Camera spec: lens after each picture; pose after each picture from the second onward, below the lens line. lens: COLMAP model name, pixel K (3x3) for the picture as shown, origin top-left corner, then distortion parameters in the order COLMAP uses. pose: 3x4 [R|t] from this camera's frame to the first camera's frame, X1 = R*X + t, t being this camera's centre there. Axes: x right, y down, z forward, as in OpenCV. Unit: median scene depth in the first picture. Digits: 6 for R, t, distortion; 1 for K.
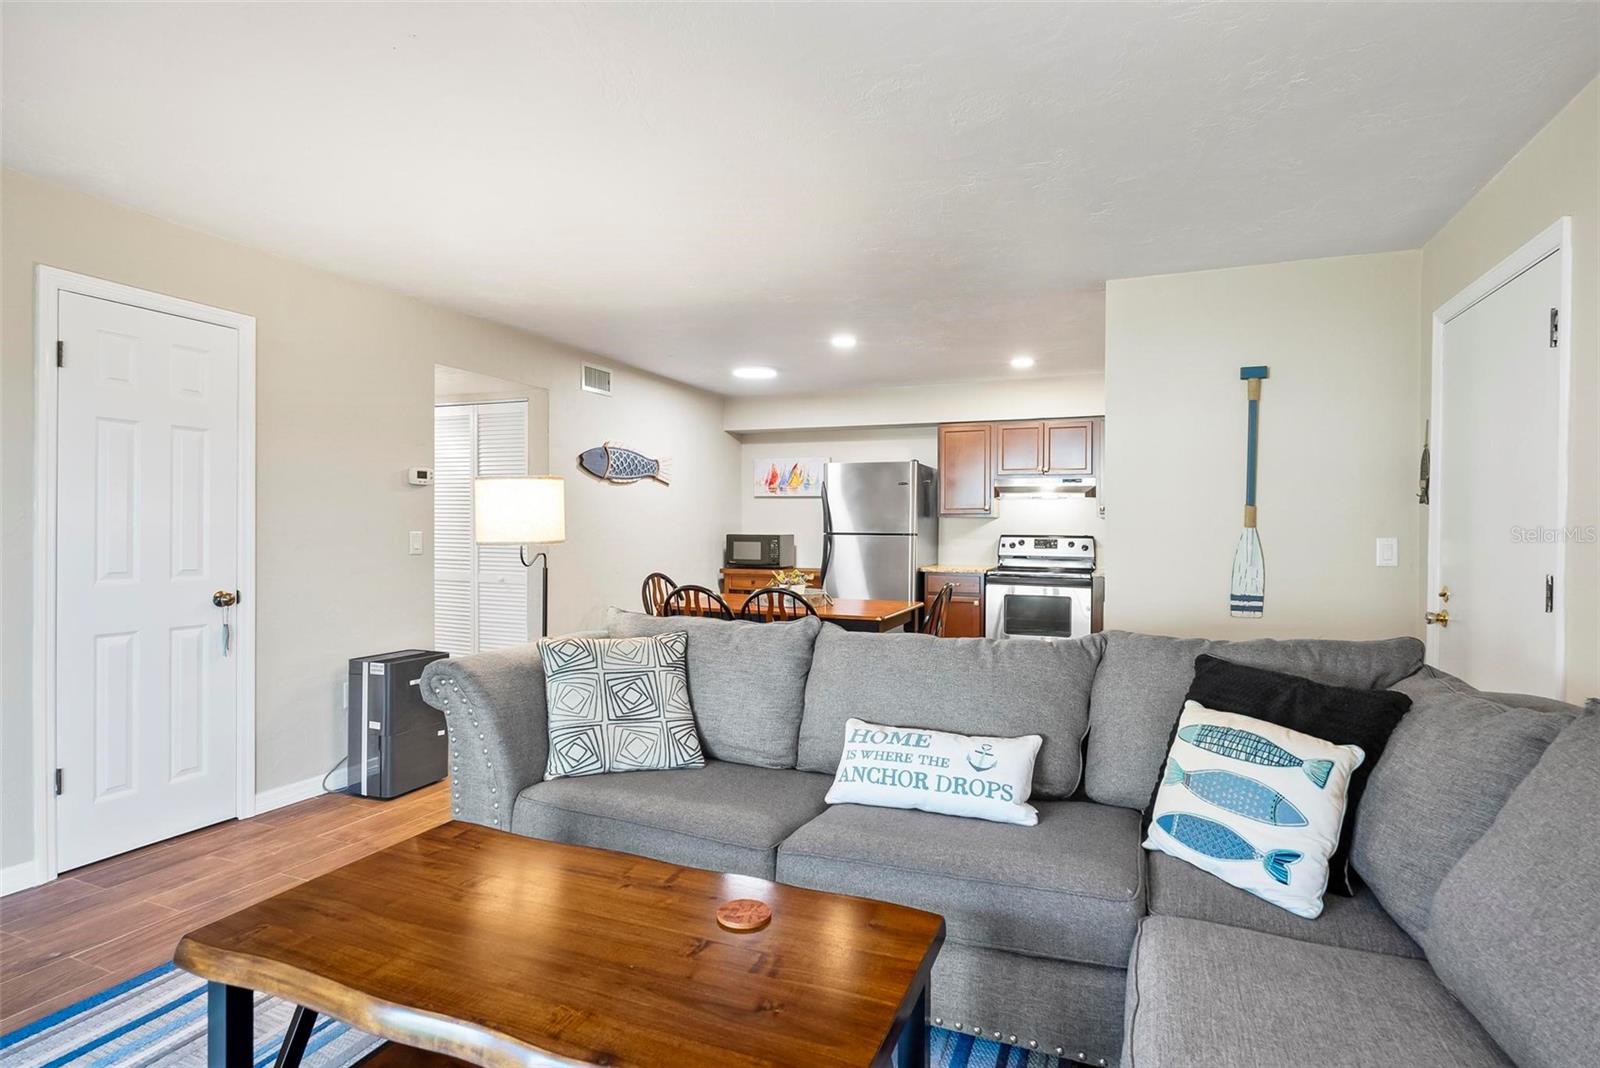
lens RADIAL K [[819.5, 0, 773.6], [0, 819.5, 536.5], [0, 0, 1]] dist [-0.003305, 0.002868]
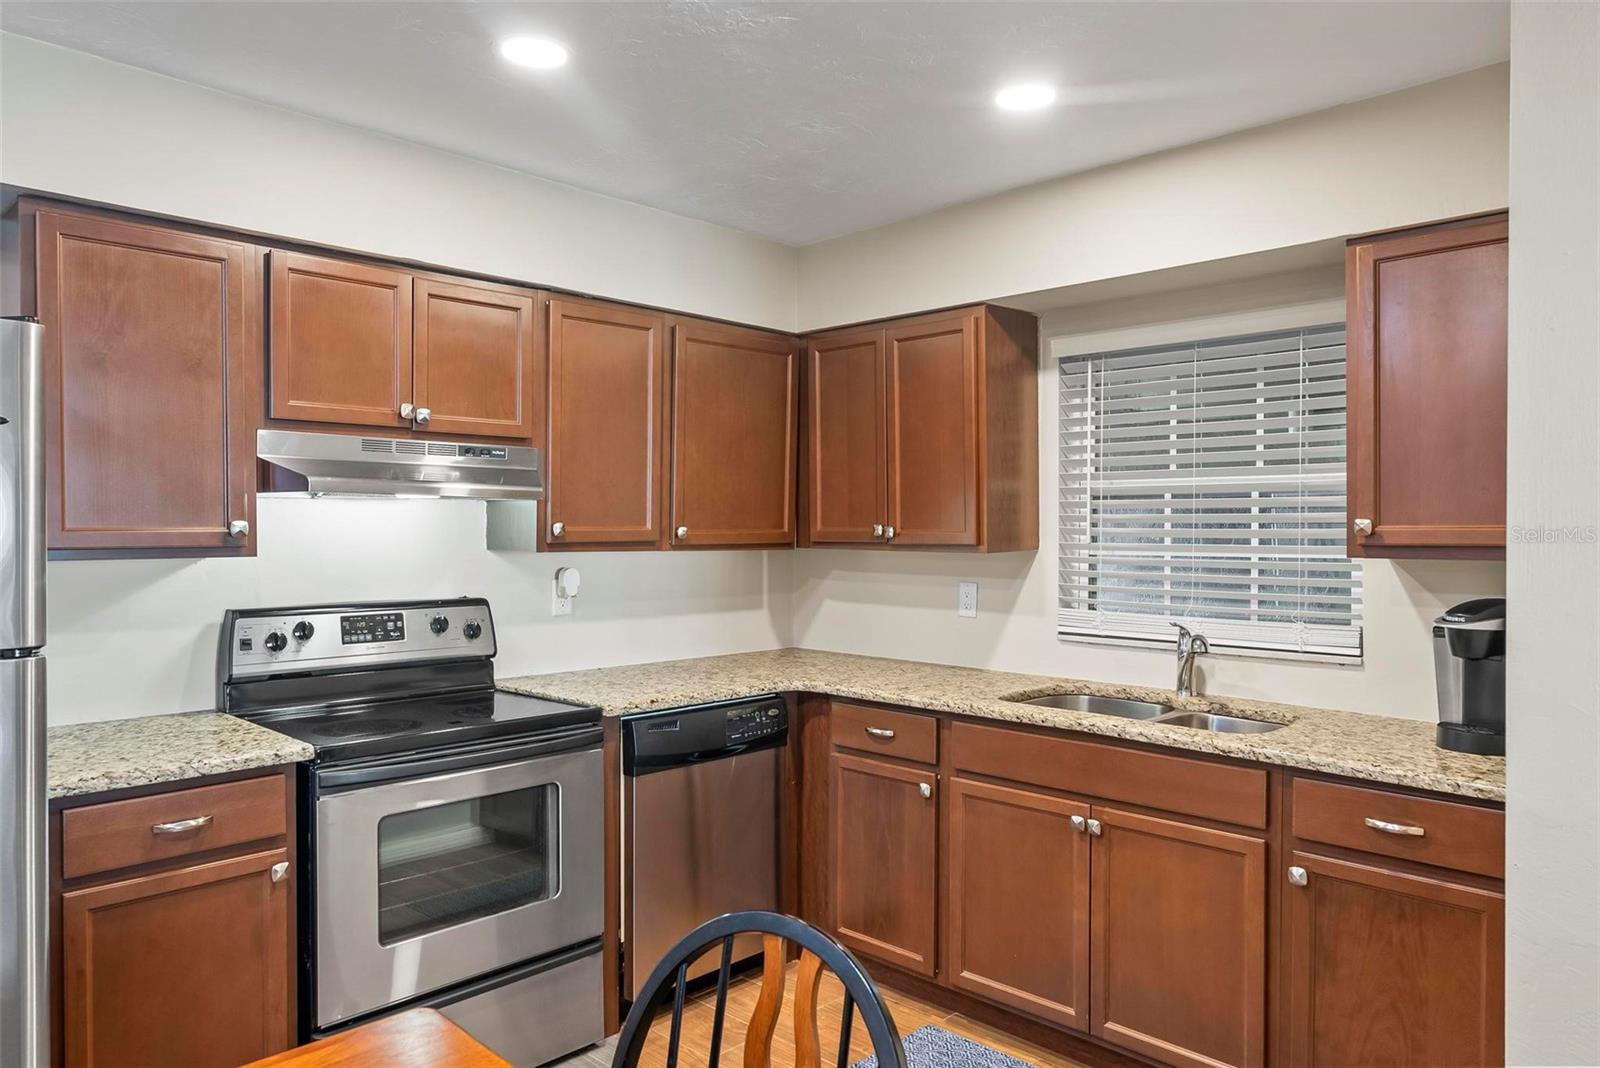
lens RADIAL K [[1059.1, 0, 800.1], [0, 1059.1, 539.5], [0, 0, 1]] dist [-0.003445, 0.004686]
pose [[0.334017, -0.017010, 0.942413, -0.033098], [0.014038, 0.999816, 0.013070, -0.036784], [-0.942462, 0.008863, 0.334195, 0.775588]]
